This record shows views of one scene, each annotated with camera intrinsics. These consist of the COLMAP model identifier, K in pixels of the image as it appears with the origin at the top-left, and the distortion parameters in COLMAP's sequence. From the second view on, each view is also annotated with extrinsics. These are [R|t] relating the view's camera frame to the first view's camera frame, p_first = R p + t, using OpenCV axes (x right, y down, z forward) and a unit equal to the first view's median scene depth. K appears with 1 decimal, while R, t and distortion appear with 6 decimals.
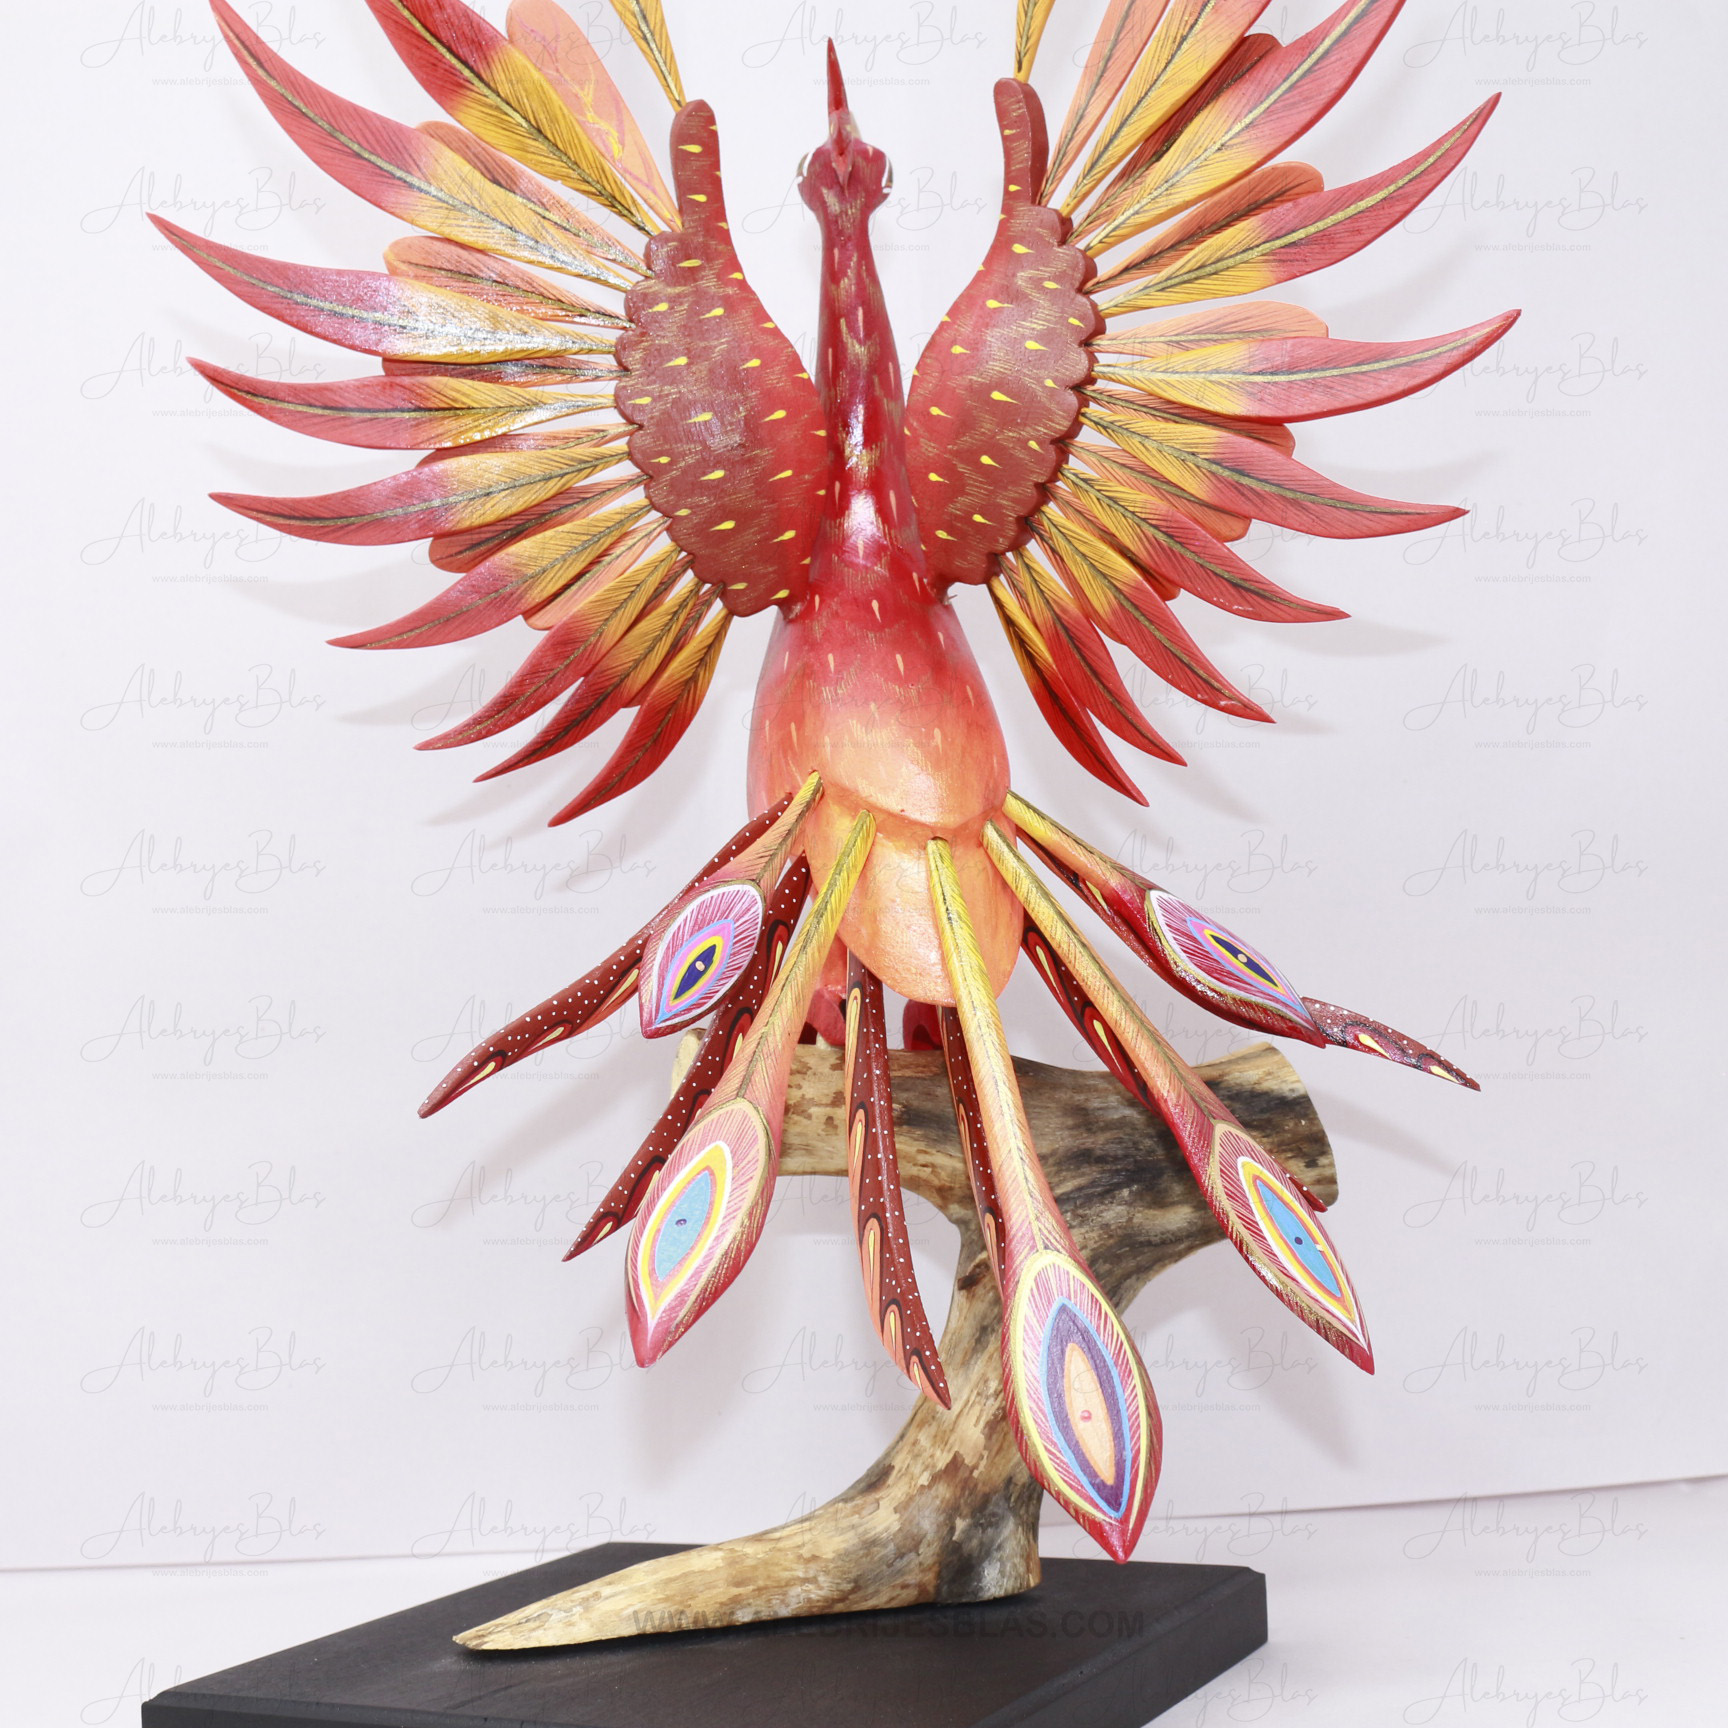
lens RADIAL K [[2780.7, 0, 860.9], [0, 2780.7, 863.2], [0, 0, 1]] dist [-0.105080, 0.000000]
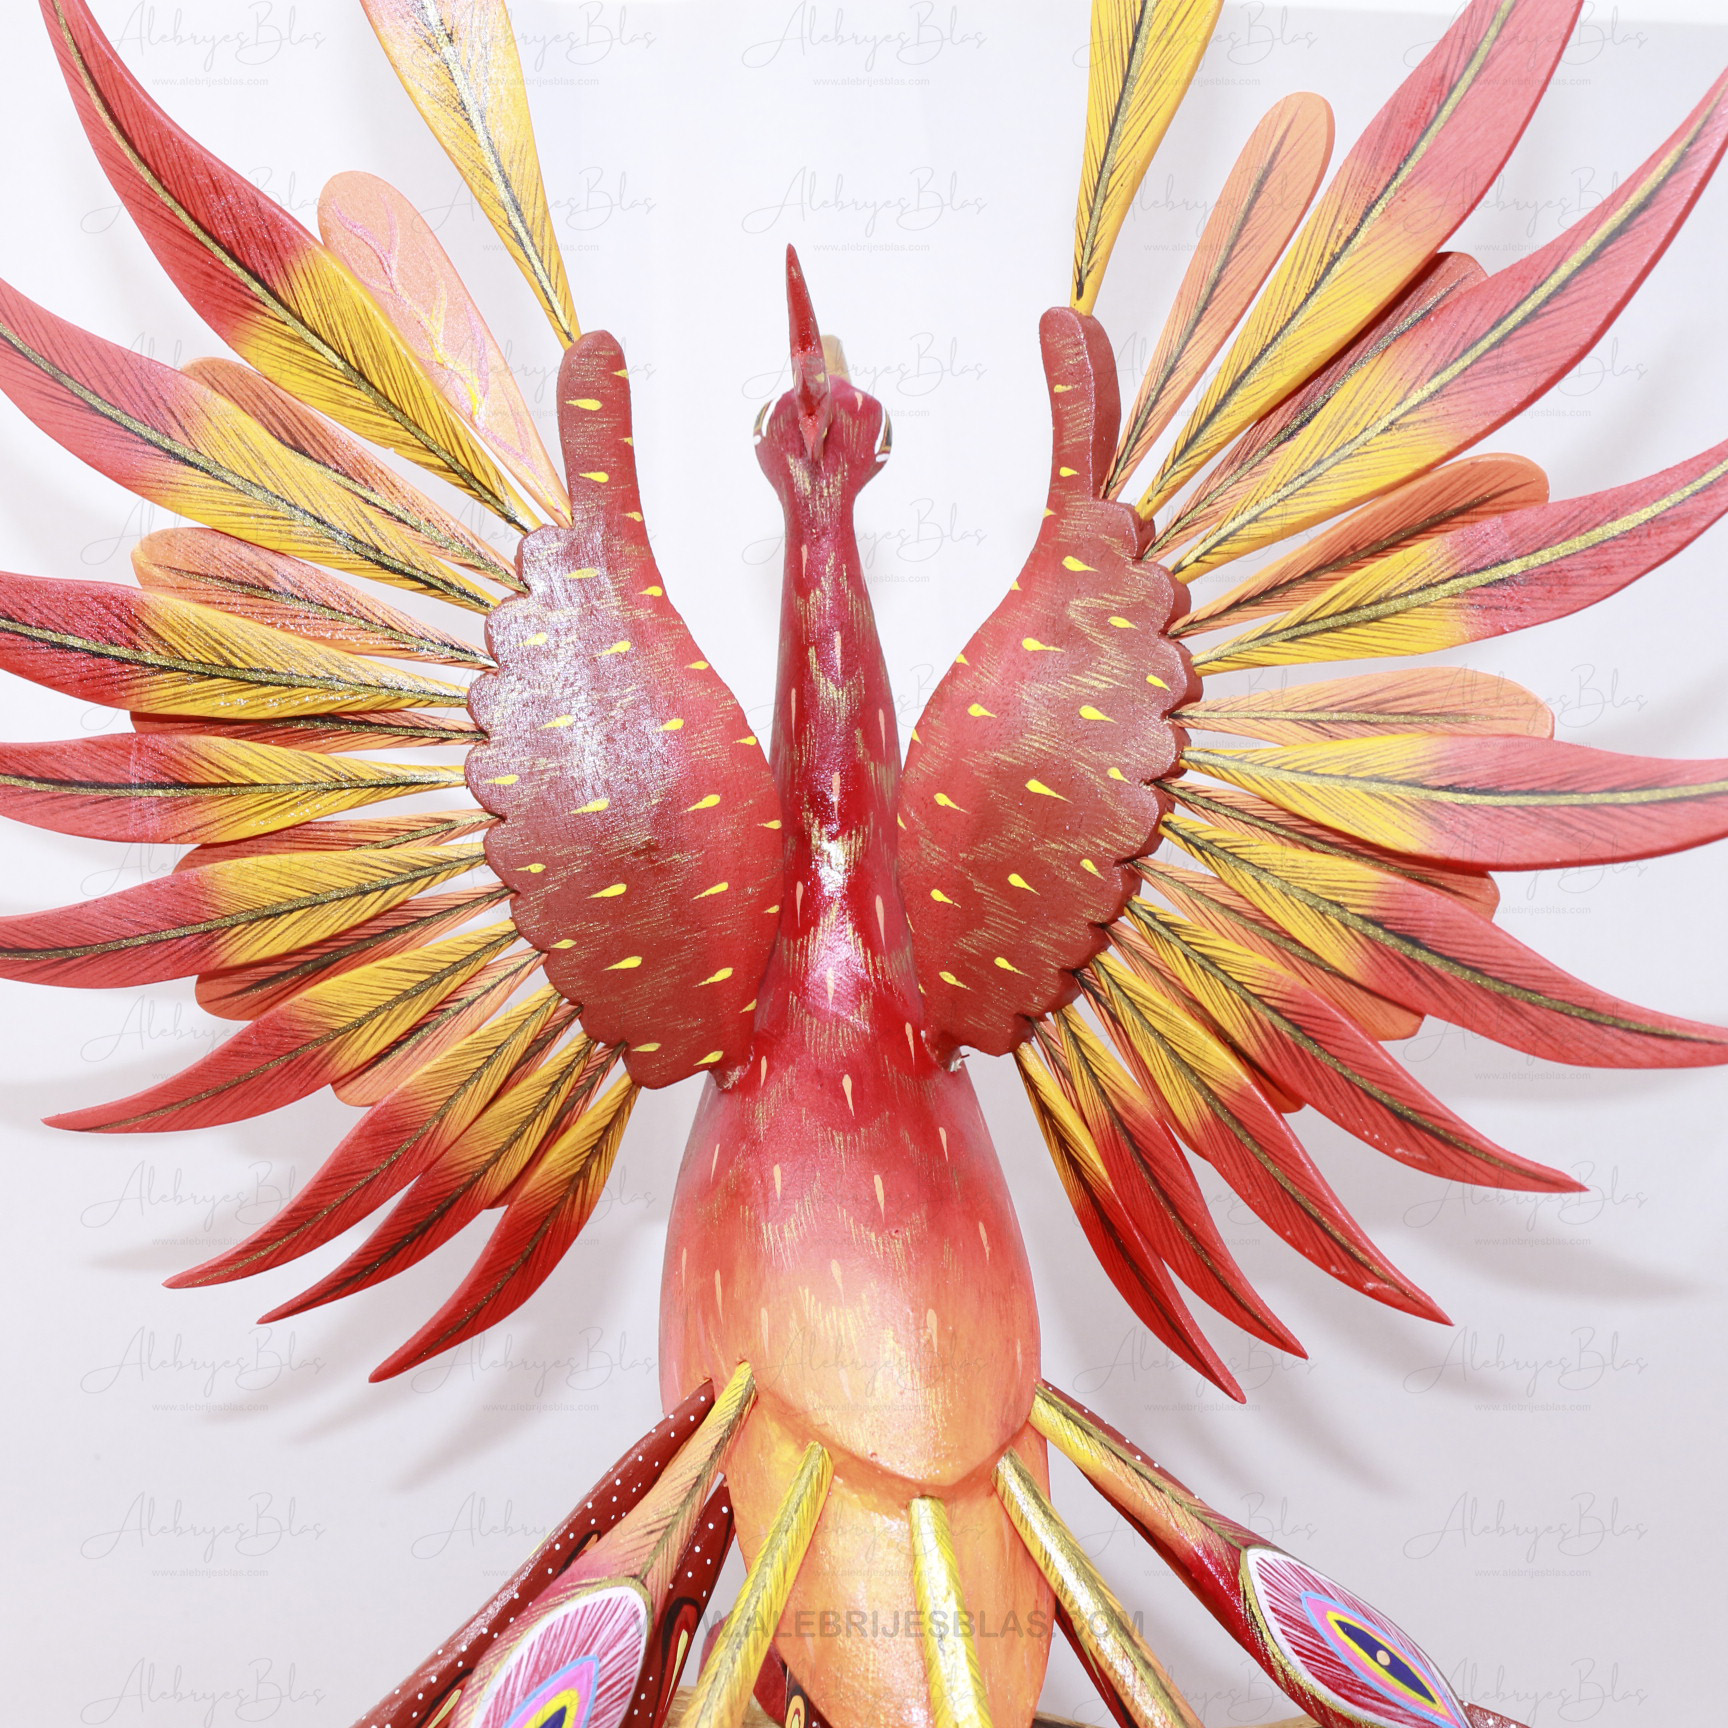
lens RADIAL K [[2297.8, 0, 860.6], [0, 2297.8, 863.1], [0, 0, 1]] dist [-0.126737, 0.000000]
pose [[0.999588, 0.022041, -0.018399, 0.017918], [-0.022141, 0.999741, -0.005261, -0.147055], [0.018279, 0.005667, 0.999817, 0.450959]]
